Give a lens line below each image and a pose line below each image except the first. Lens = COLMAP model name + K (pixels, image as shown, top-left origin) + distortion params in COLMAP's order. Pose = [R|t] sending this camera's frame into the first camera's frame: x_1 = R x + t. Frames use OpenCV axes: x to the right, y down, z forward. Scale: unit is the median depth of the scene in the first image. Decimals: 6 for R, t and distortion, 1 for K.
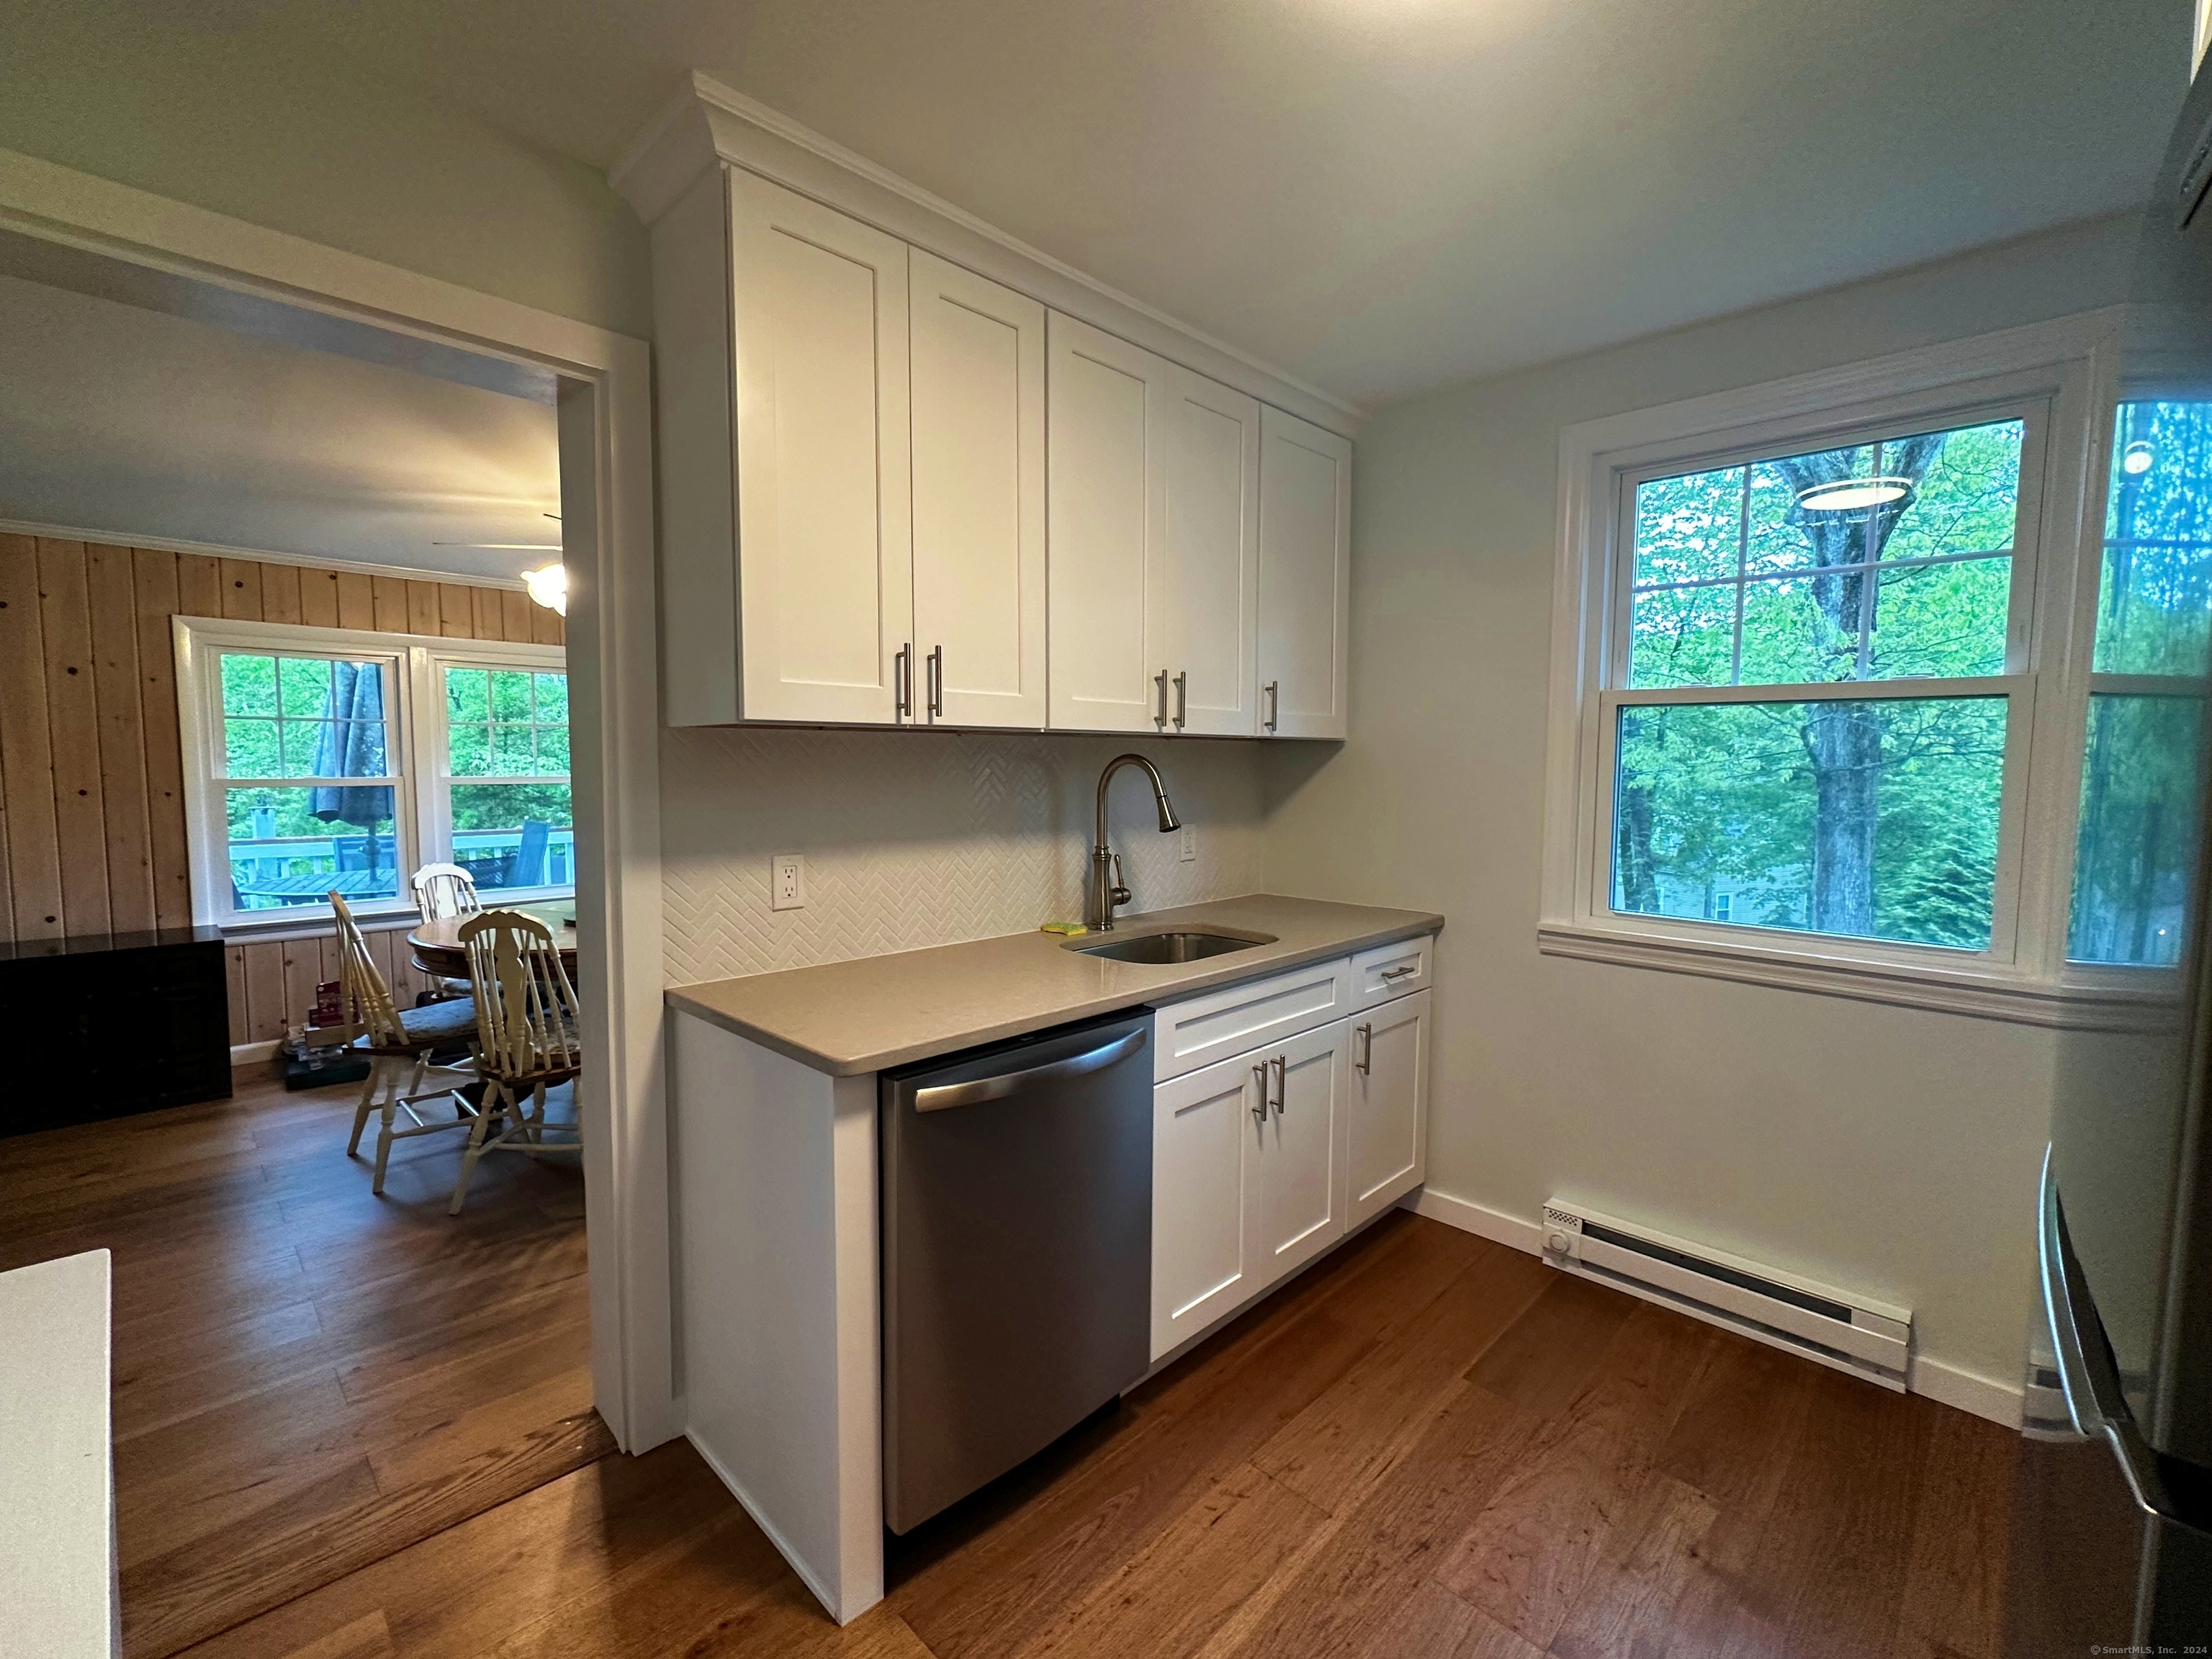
lens RADIAL K [[960.5, 0, 1110.6], [0, 960.5, 828.1], [0, 0, 1]] dist [-0.004217, 0.000660]
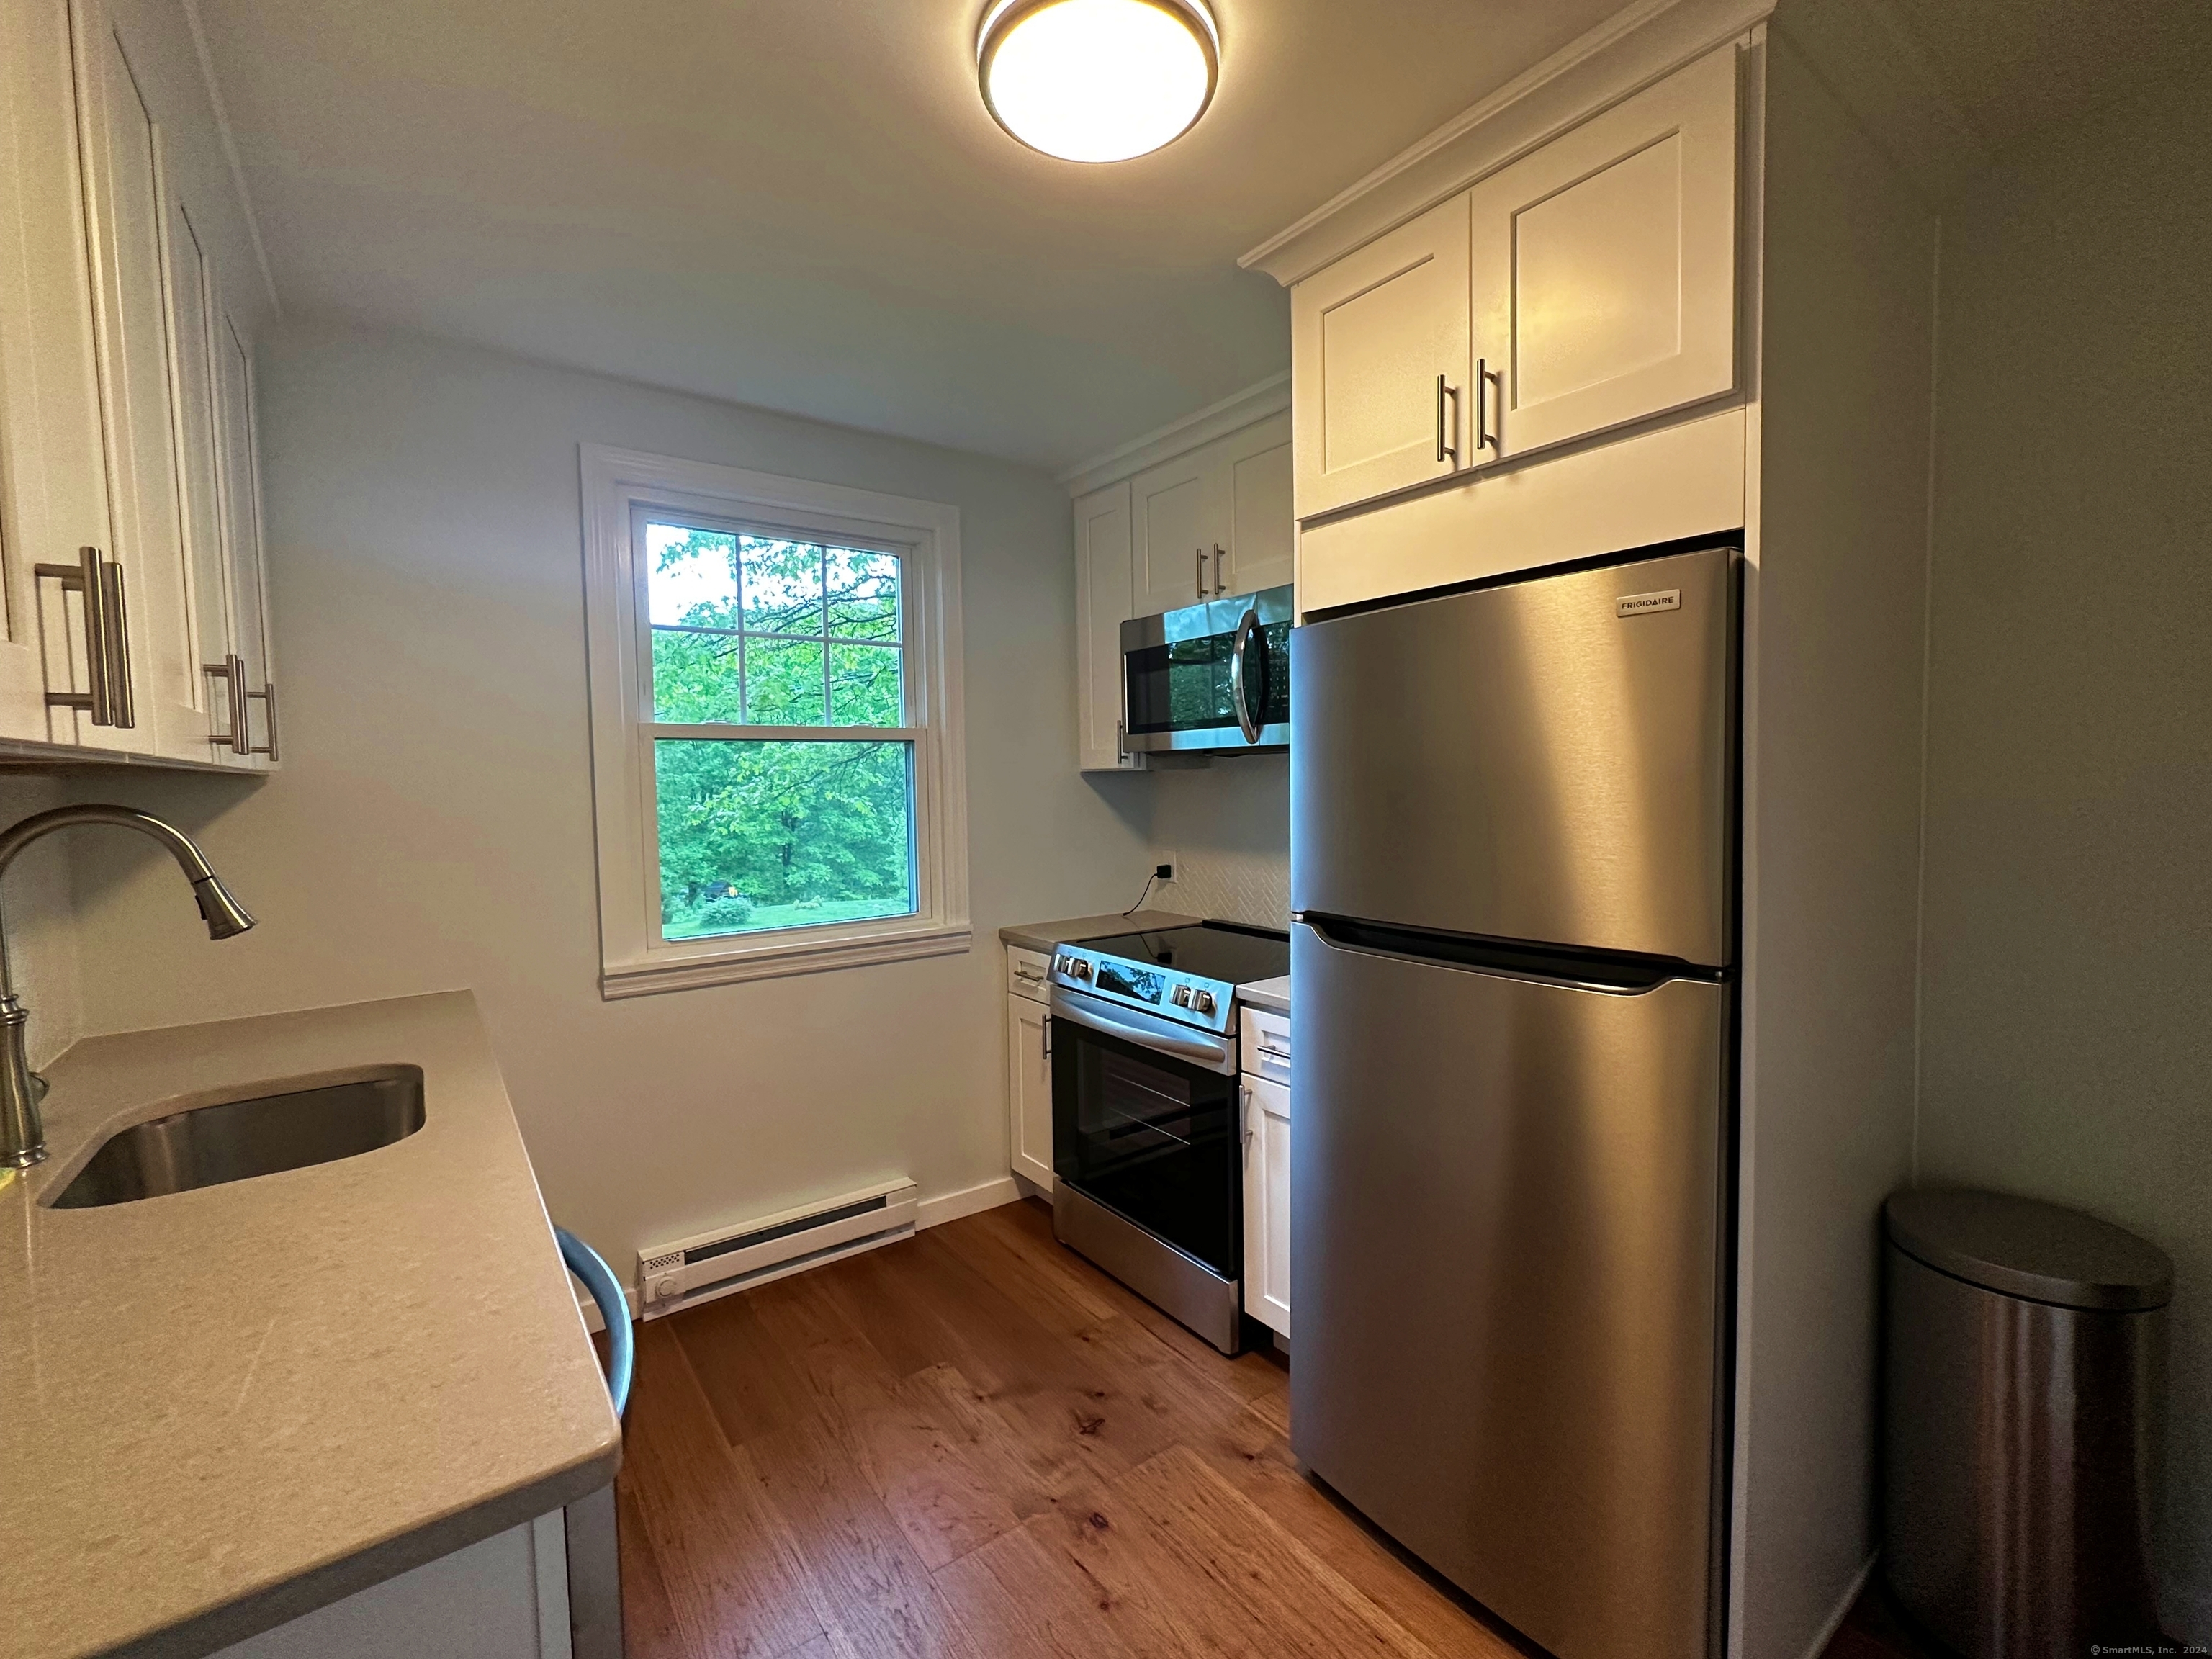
lens RADIAL K [[960.5, 0, 1107.4], [0, 960.5, 826.7], [0, 0, 1]] dist [-0.004217, 0.000660]
pose [[0.155787, -0.060426, 0.985941, -0.408656], [0.090293, 0.994820, 0.046703, -0.039483], [-0.983655, 0.081748, 0.160436, 0.380146]]
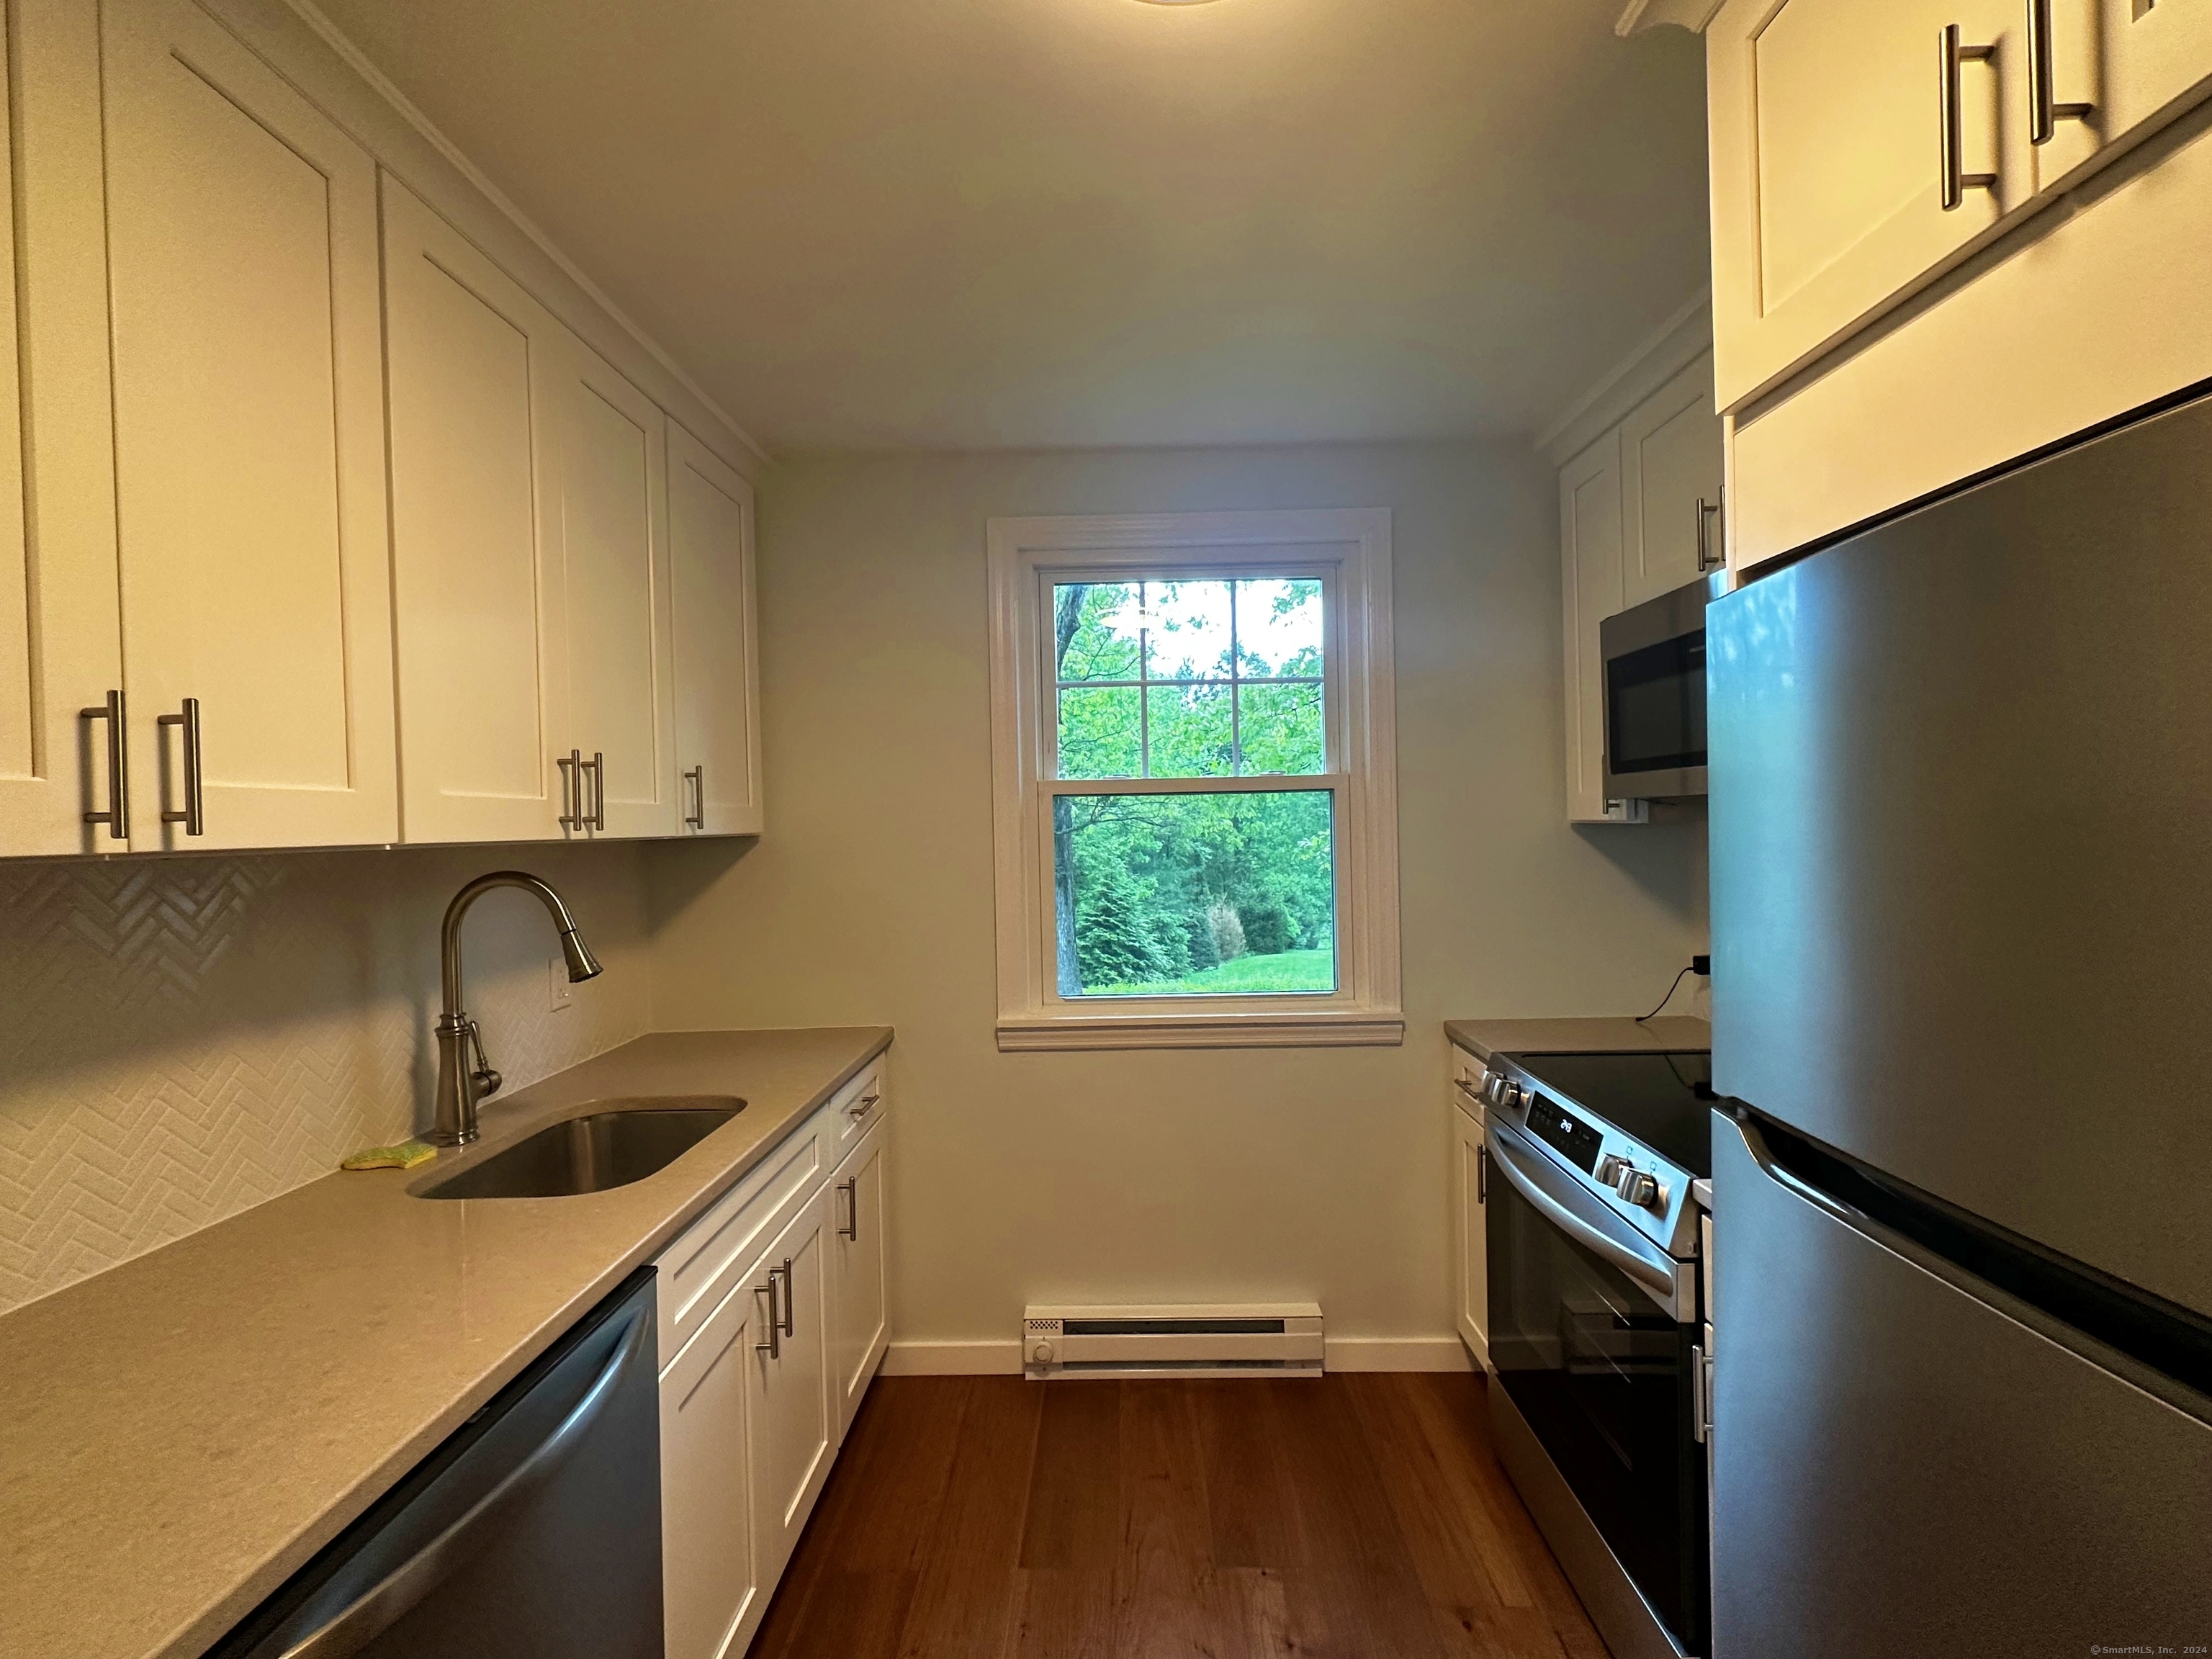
lens RADIAL K [[960.5, 0, 1108.6], [0, 960.5, 828.2], [0, 0, 1]] dist [-0.004217, 0.000660]
pose [[0.727750, -0.027194, 0.685303, -0.132578], [0.077739, 0.996045, -0.043029, -0.045507], [-0.681423, 0.084589, 0.726985, 0.222633]]
